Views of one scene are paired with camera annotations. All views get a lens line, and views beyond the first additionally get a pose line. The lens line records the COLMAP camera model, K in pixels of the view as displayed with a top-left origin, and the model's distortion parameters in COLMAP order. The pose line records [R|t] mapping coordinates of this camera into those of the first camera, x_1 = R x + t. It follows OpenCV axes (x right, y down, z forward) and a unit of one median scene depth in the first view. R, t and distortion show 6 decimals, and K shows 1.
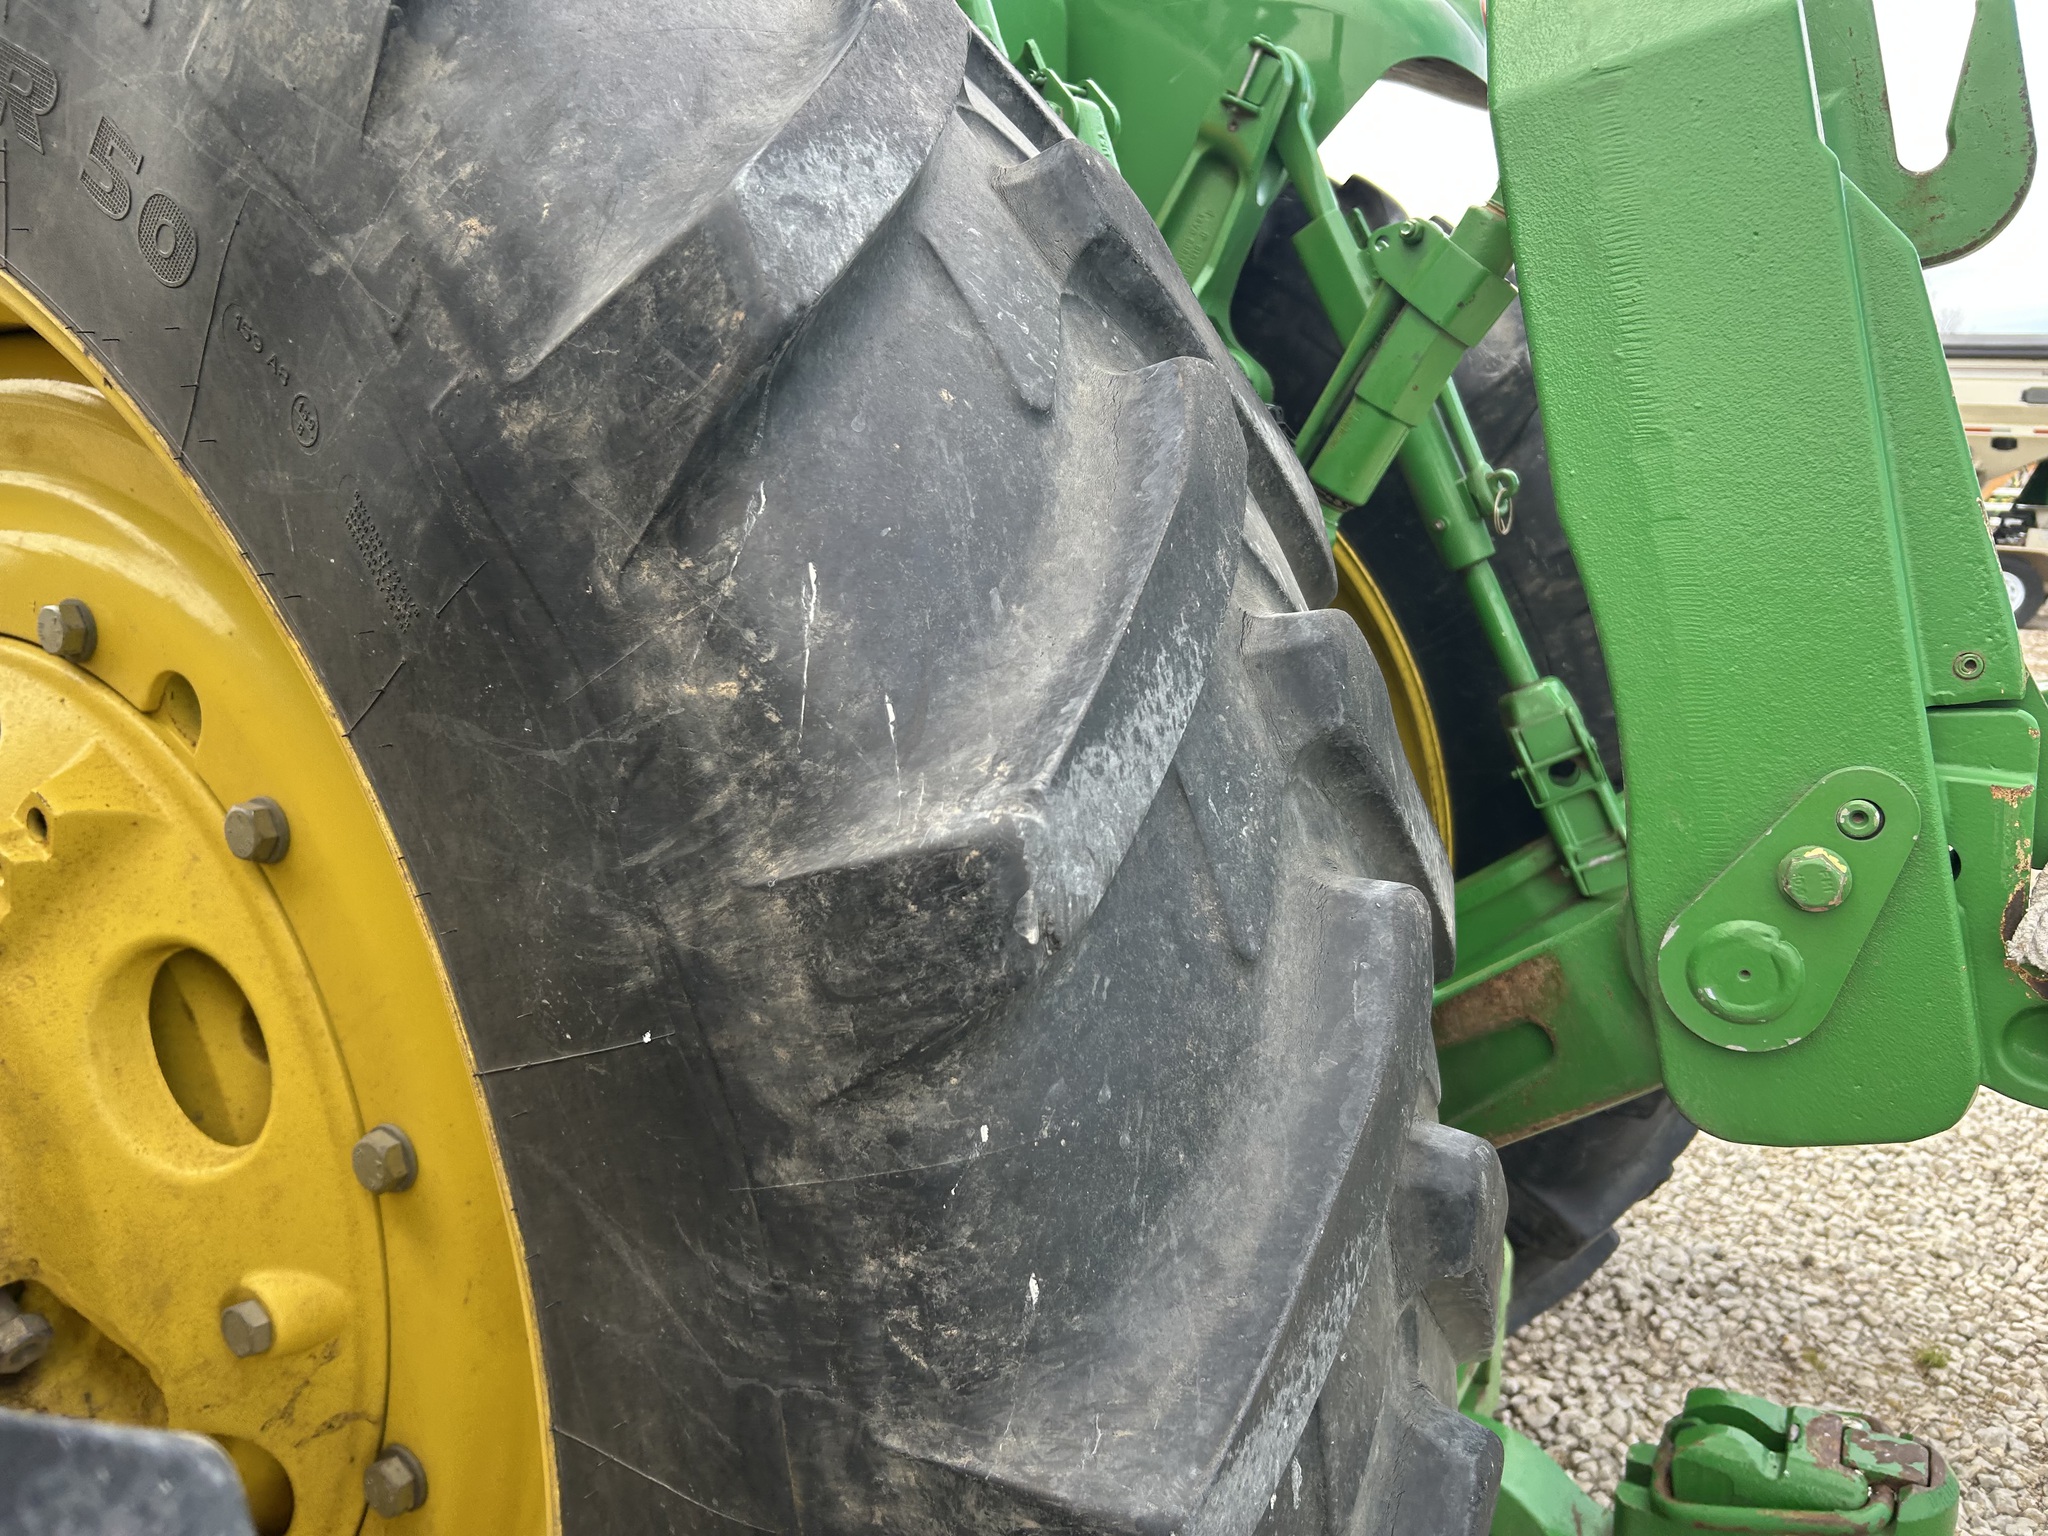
lens RADIAL K [[1562.8, 0, 1022.4], [0, 1562.8, 776.5], [0, 0, 1]] dist [0.047380, -0.045956]
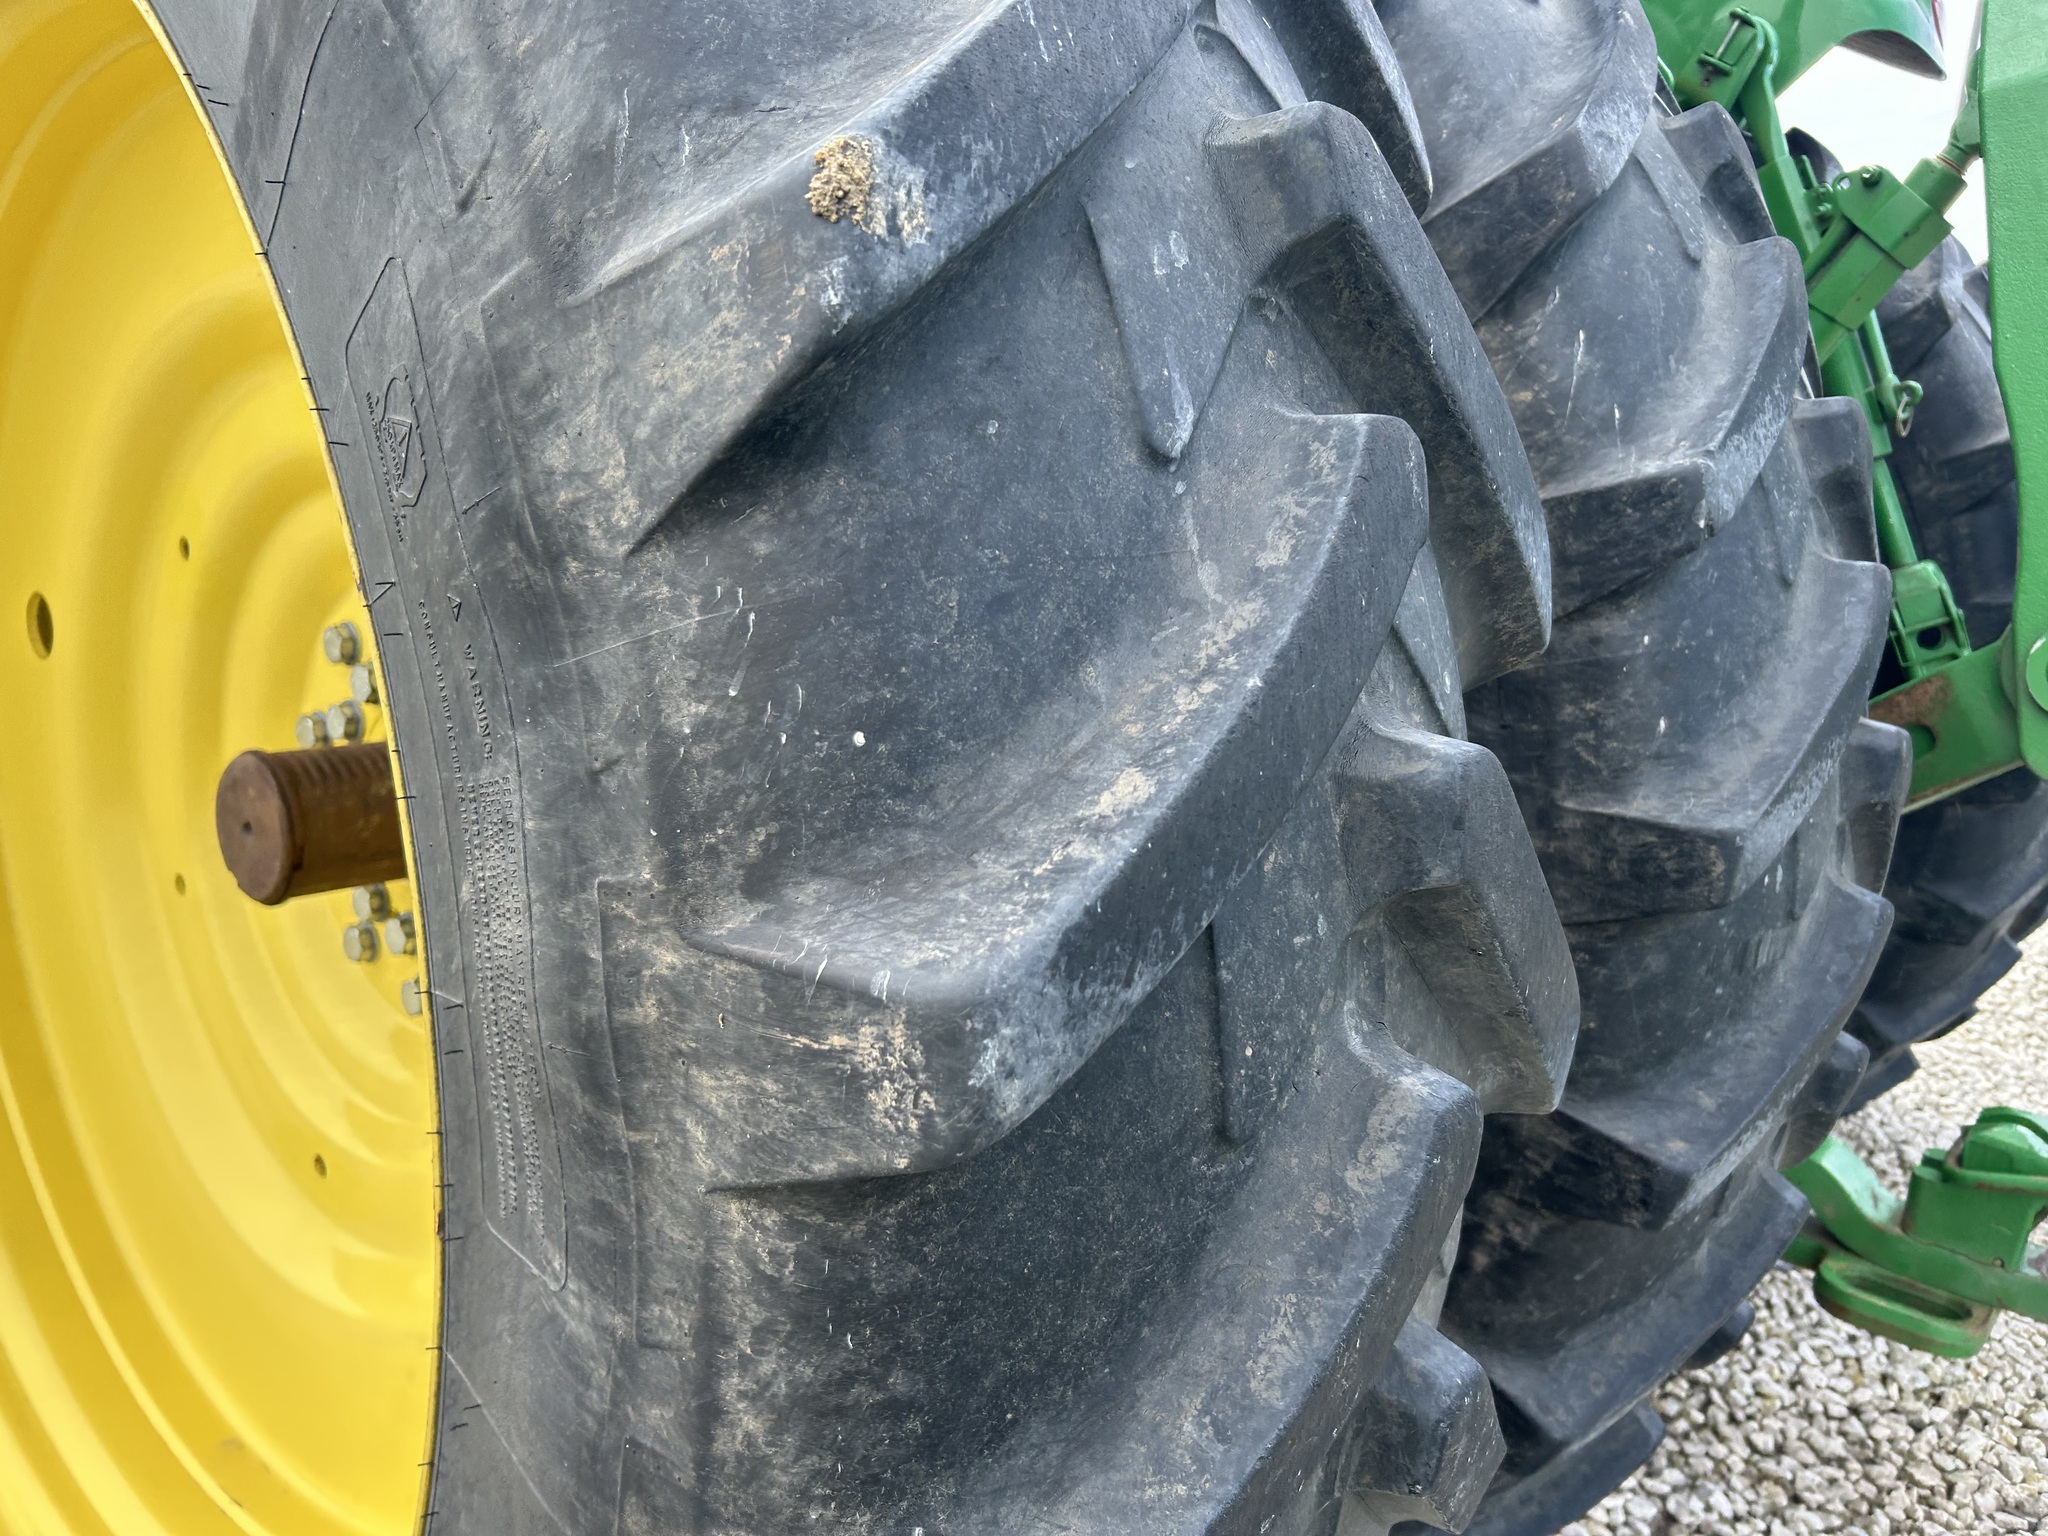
lens RADIAL K [[1562.8, 0, 1043.2], [0, 1562.8, 775.1], [0, 0, 1]] dist [0.047380, -0.045956]
pose [[0.983349, 0.106853, -0.146995, -0.395434], [-0.101087, 0.993806, 0.046173, 0.335653], [0.151018, -0.030545, 0.988059, -0.882477]]
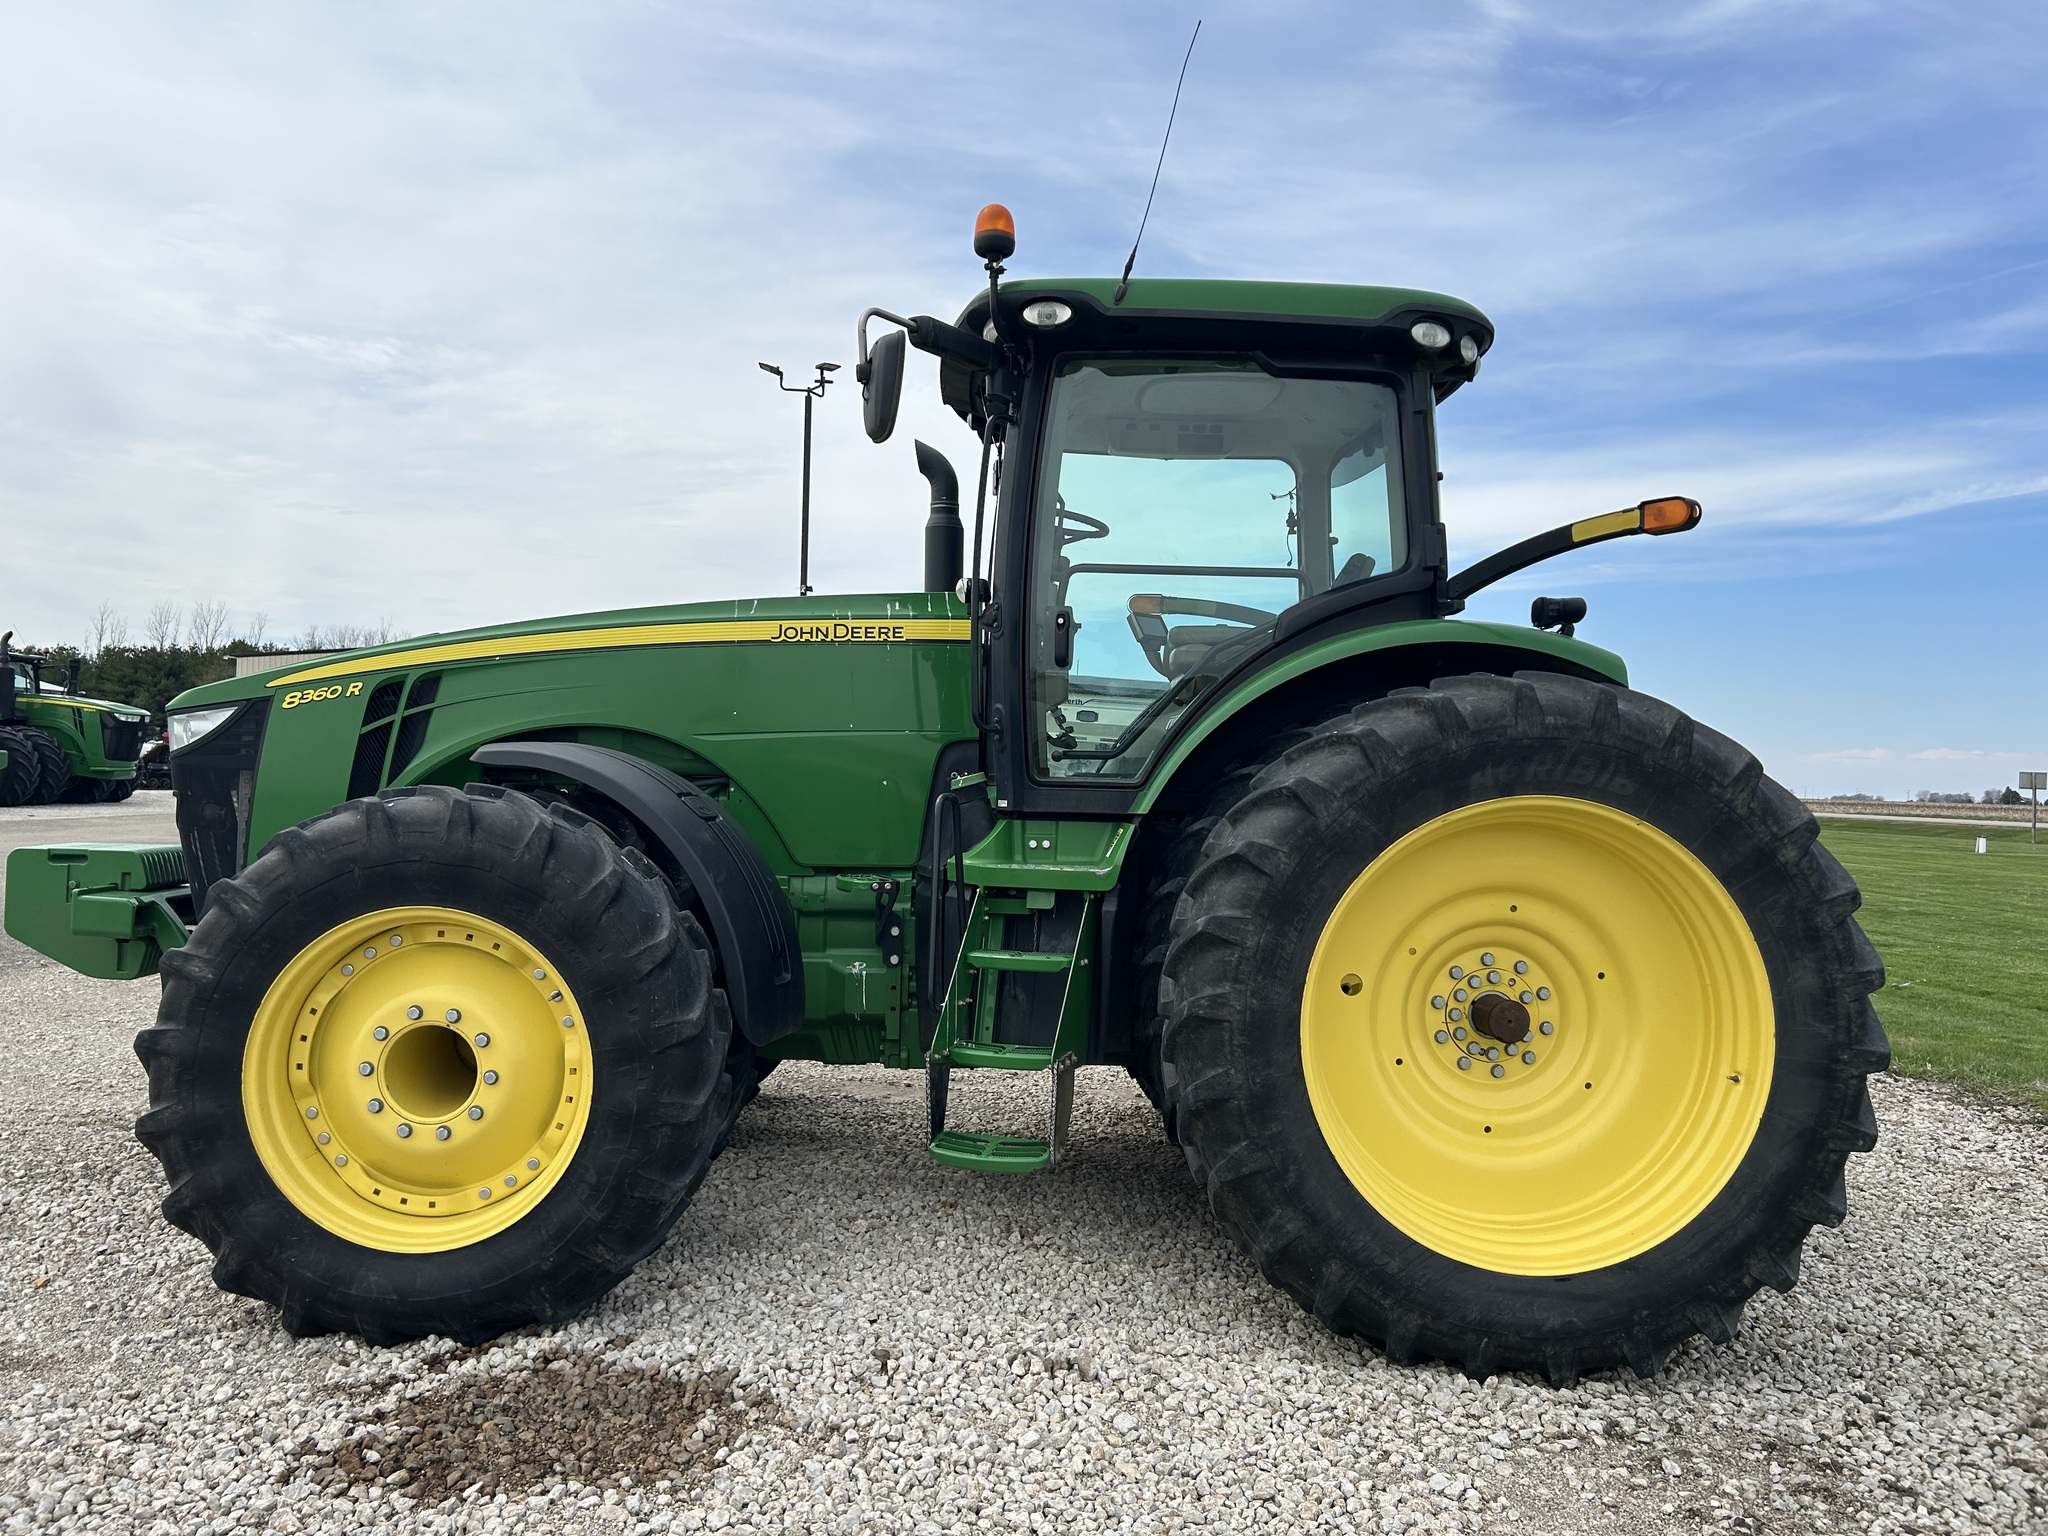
lens RADIAL K [[1562.8, 0, 1041.9], [0, 1562.8, 757.9], [0, 0, 1]] dist [0.047380, -0.045956]
pose [[0.845075, 0.020089, 0.534270, -7.570314], [0.073760, 0.985358, -0.153719, 0.349449], [-0.529536, 0.169312, 0.831219, -4.268628]]
